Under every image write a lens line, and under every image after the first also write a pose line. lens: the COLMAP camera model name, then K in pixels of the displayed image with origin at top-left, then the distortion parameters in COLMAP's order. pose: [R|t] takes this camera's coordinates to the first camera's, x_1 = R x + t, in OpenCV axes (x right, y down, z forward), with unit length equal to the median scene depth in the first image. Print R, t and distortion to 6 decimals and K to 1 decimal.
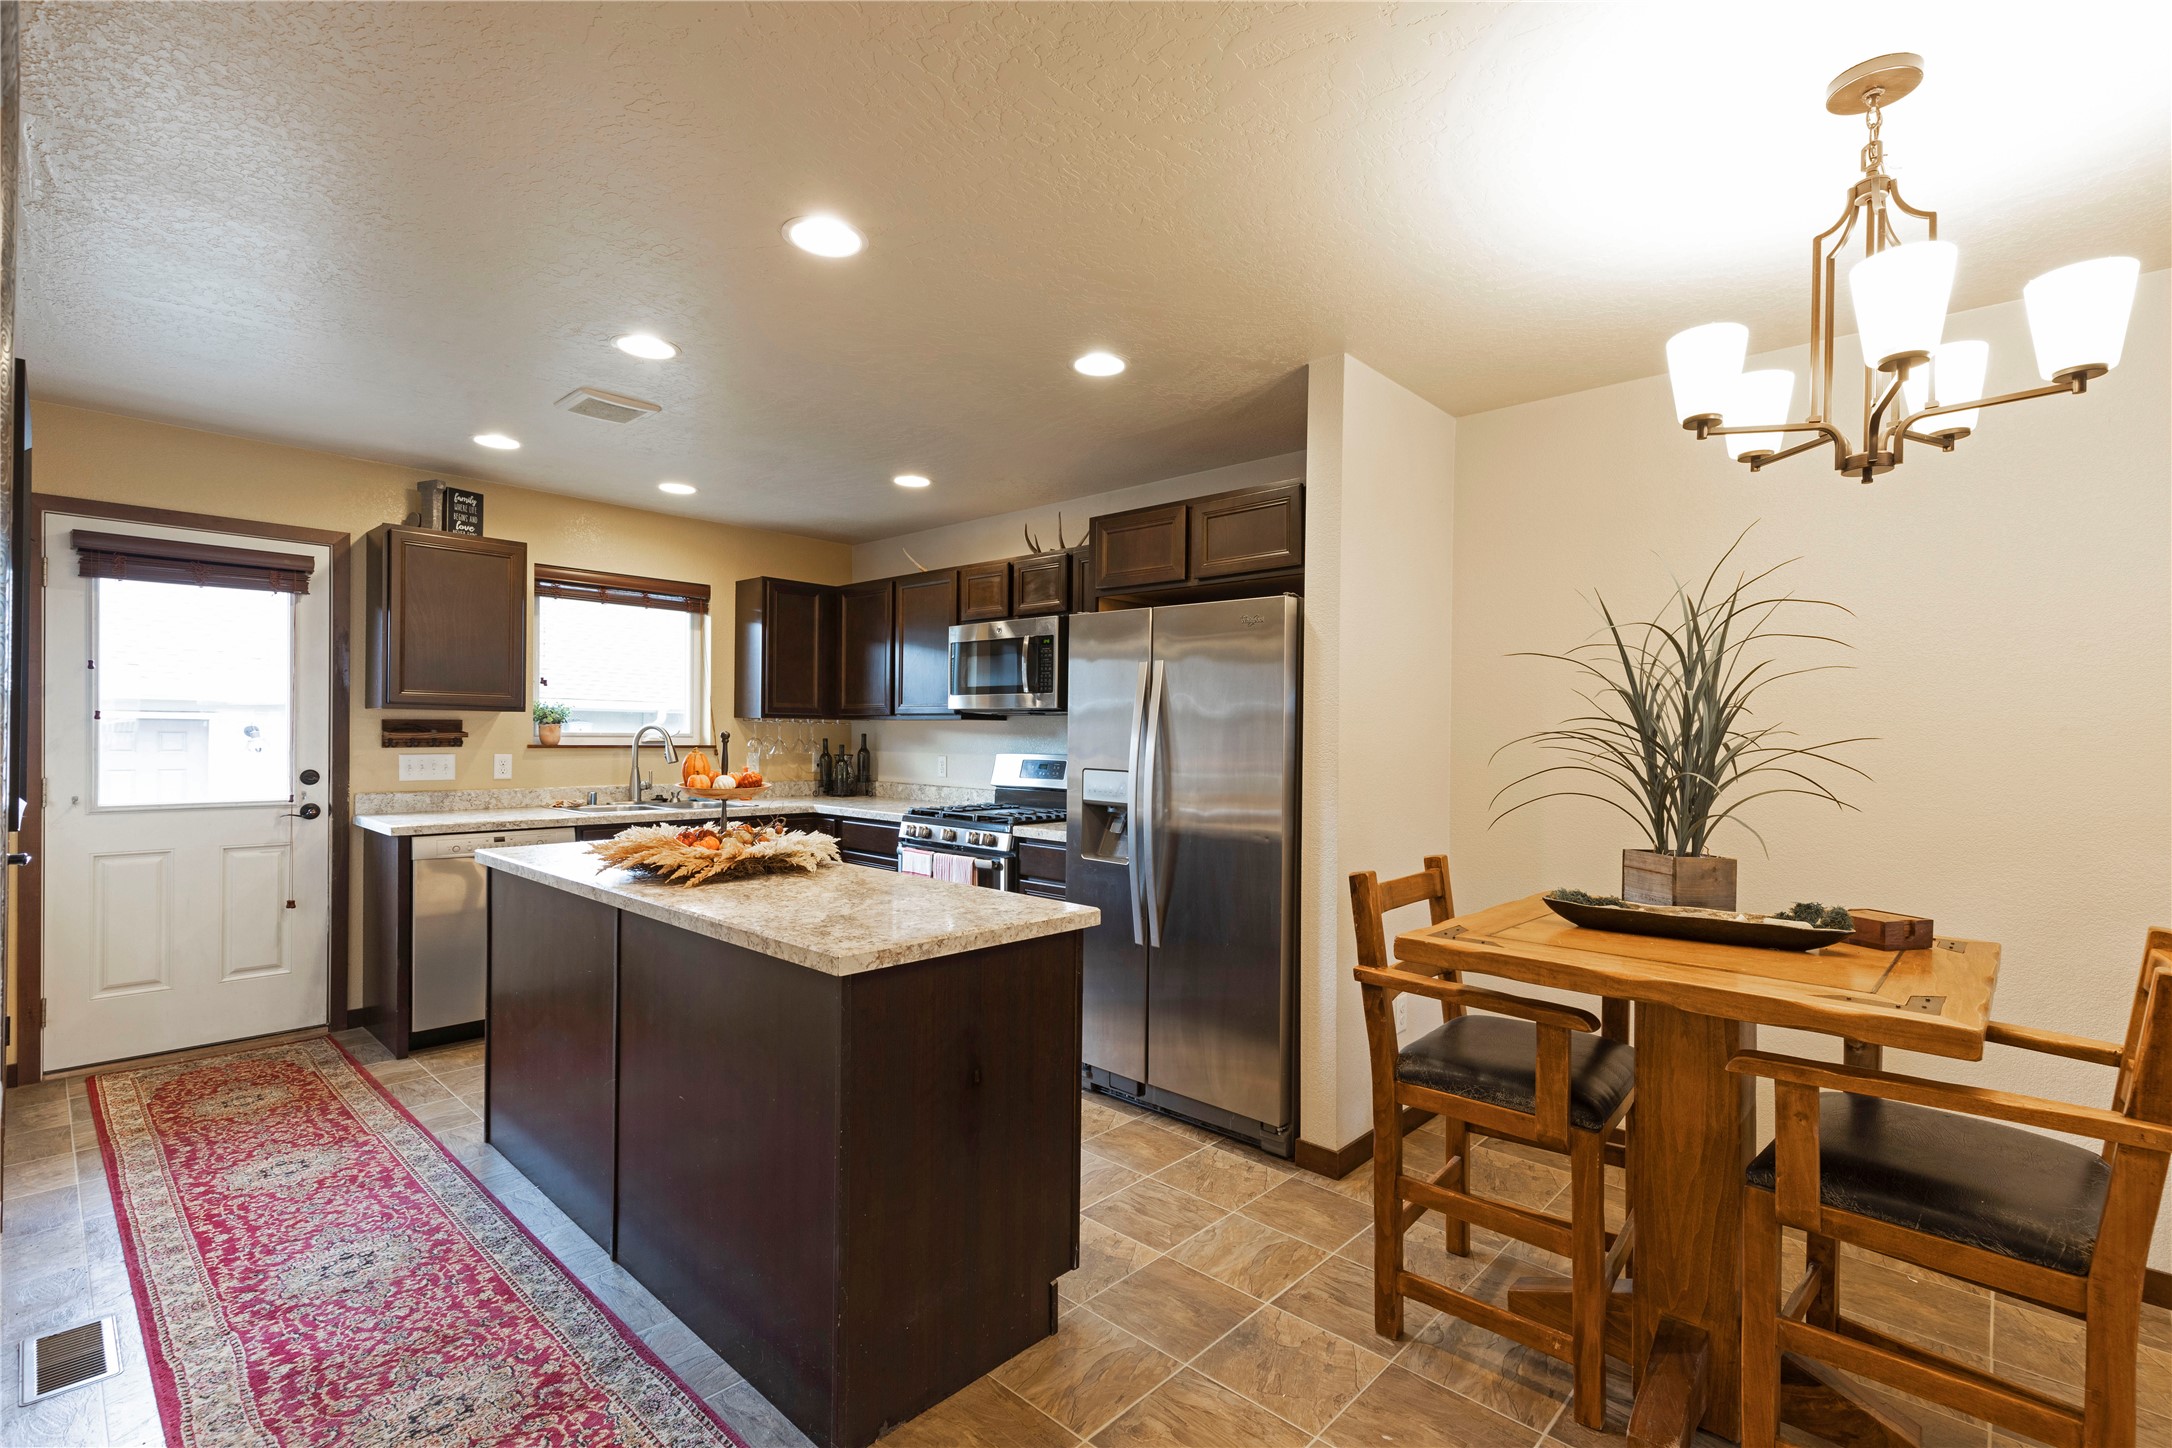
lens RADIAL K [[992.0, 0, 1094.0], [0, 992.0, 730.9], [0, 0, 1]] dist [0.004045, 0.000926]
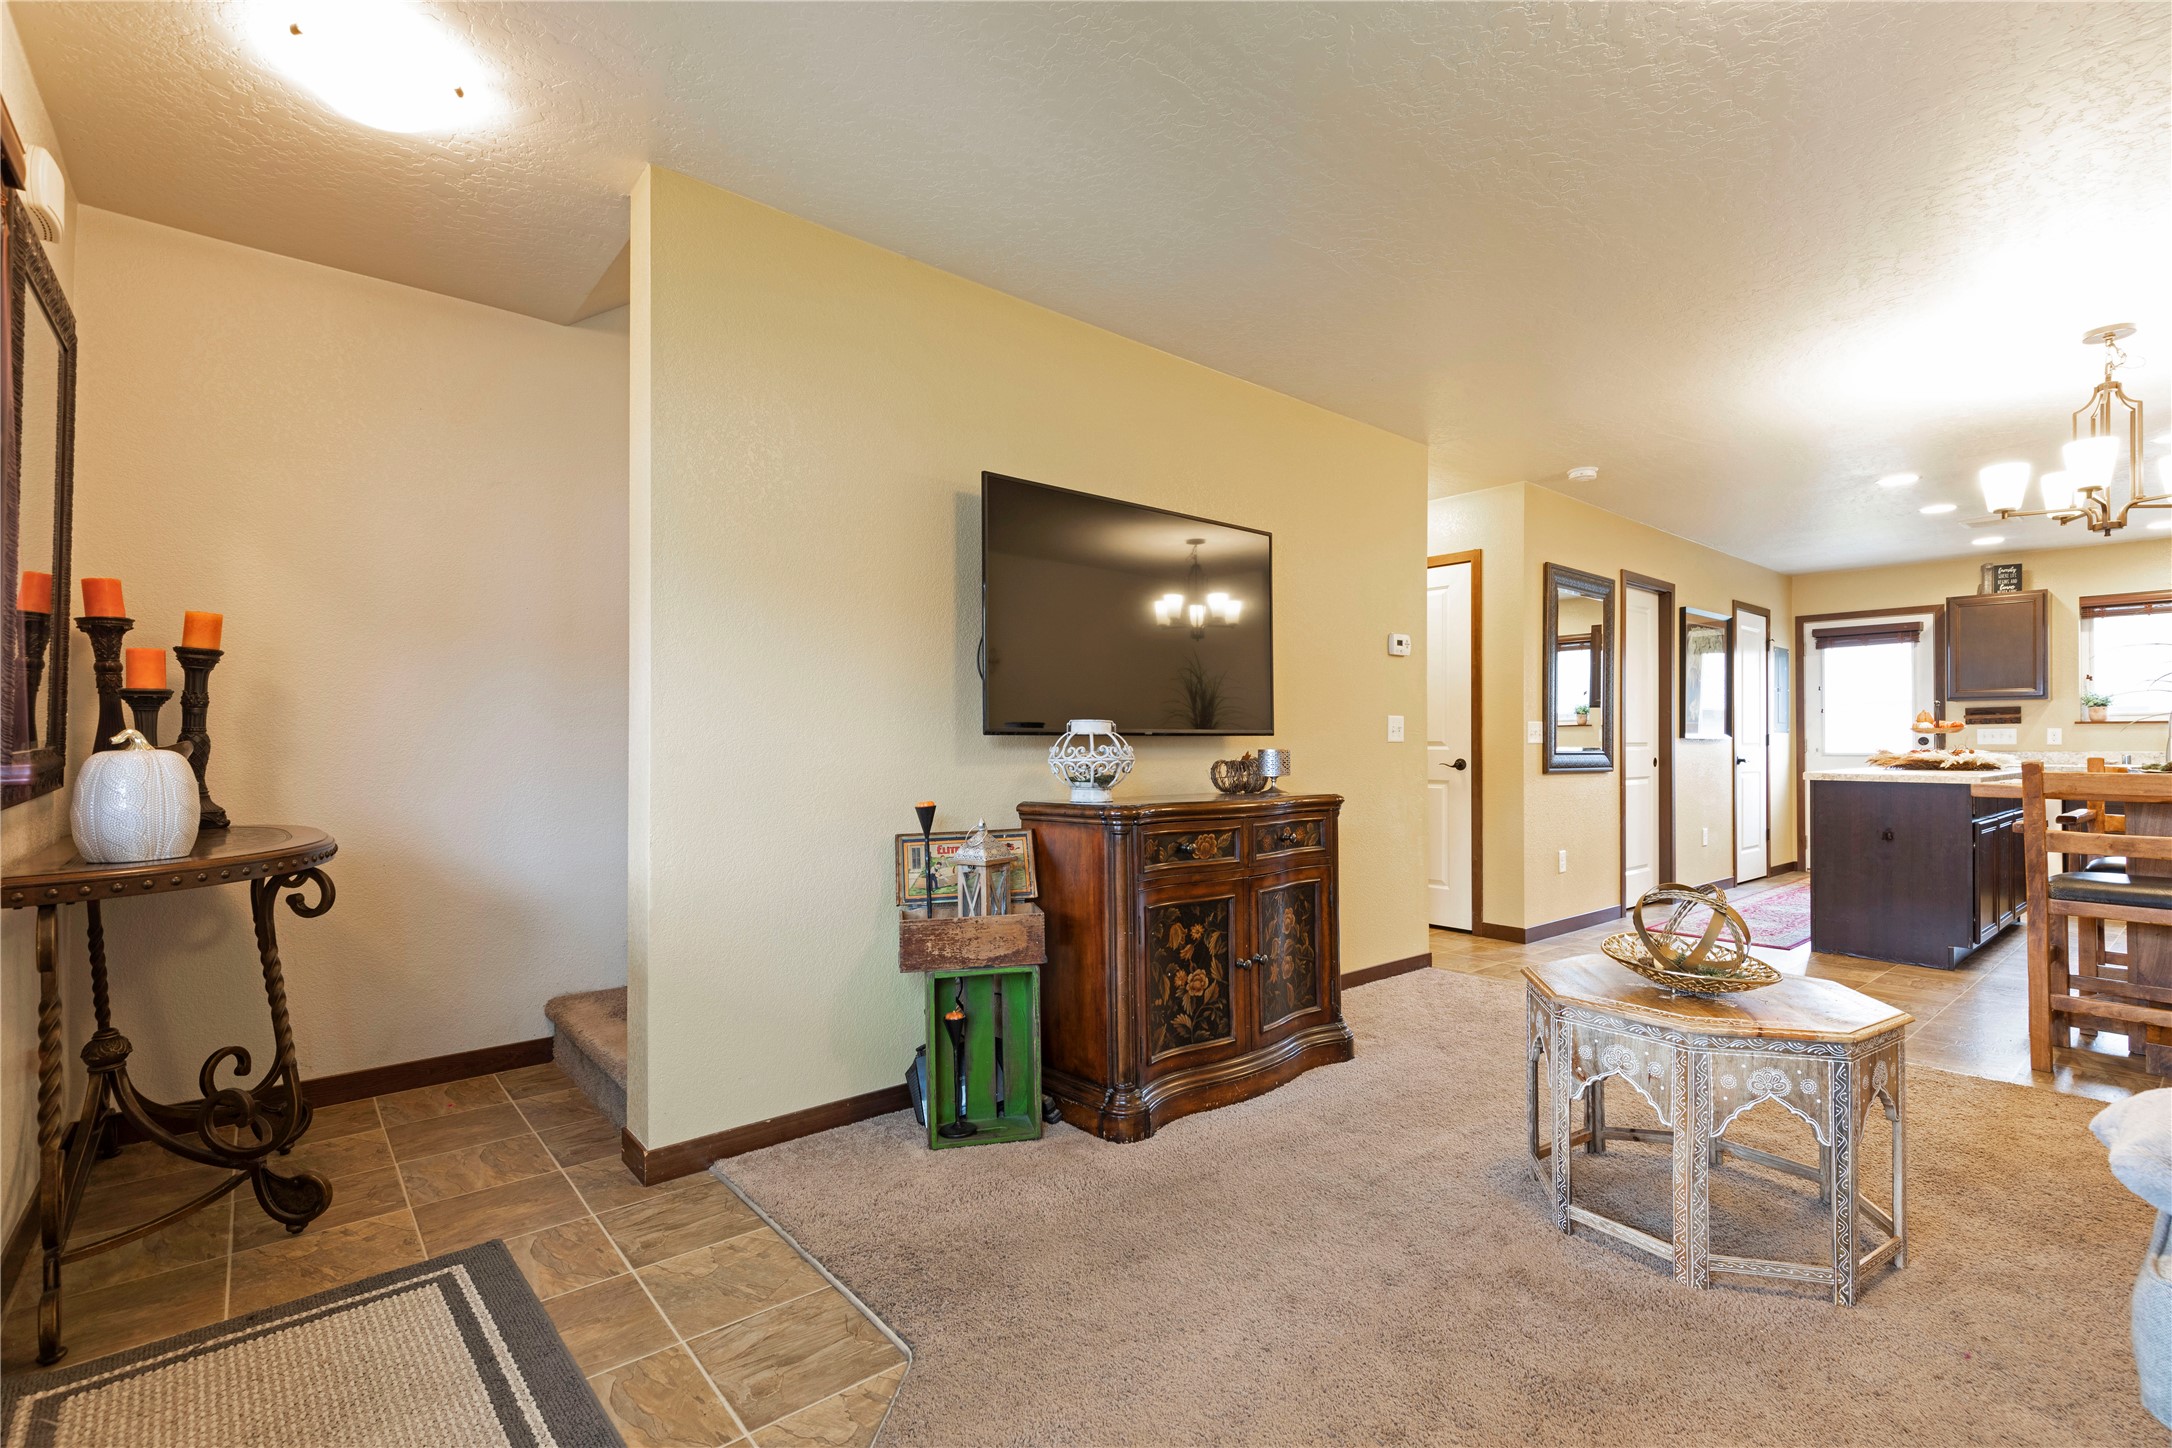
lens RADIAL K [[992.0, 0, 1096.6], [0, 992.0, 745.8], [0, 0, 1]] dist [0.004045, 0.000926]
pose [[-0.116566, -0.009002, -0.993142, 1.175511], [-0.003292, 0.999957, -0.008677, 0.074414], [0.993177, 0.002258, -0.116591, -0.293039]]
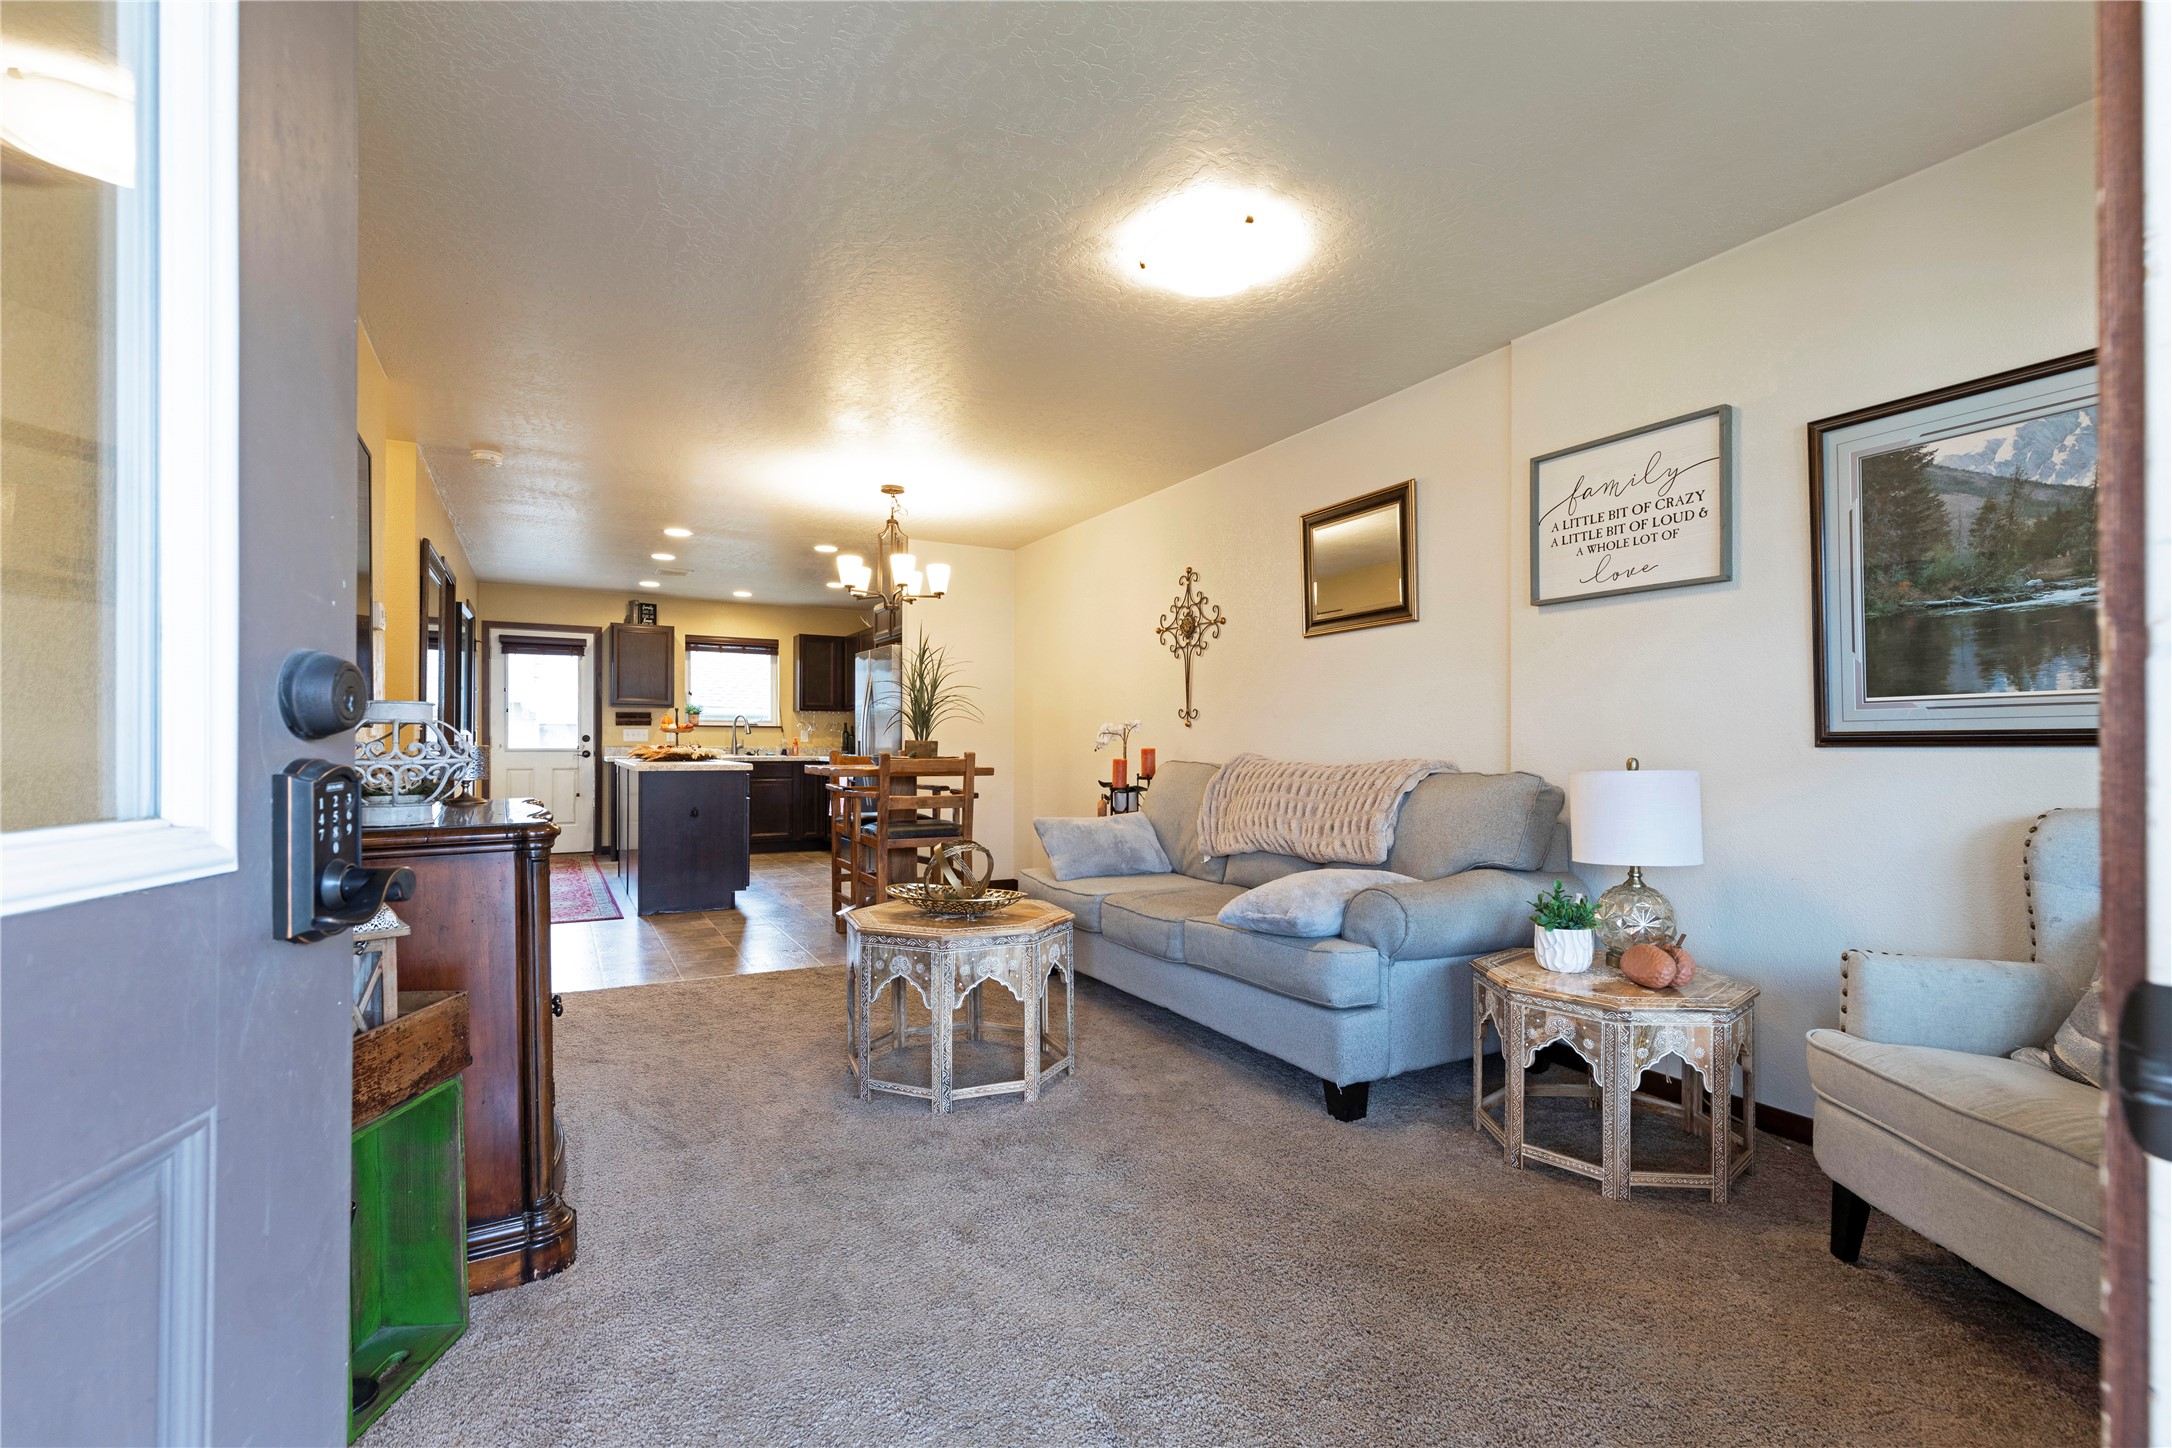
lens RADIAL K [[992.0, 0, 1091.2], [0, 992.0, 730.7], [0, 0, 1]] dist [0.004045, 0.000926]
pose [[0.950221, -0.013167, -0.311299, 0.937008], [0.008377, 0.999825, -0.016720, 0.073370], [0.311464, 0.013280, 0.950165, -0.726364]]
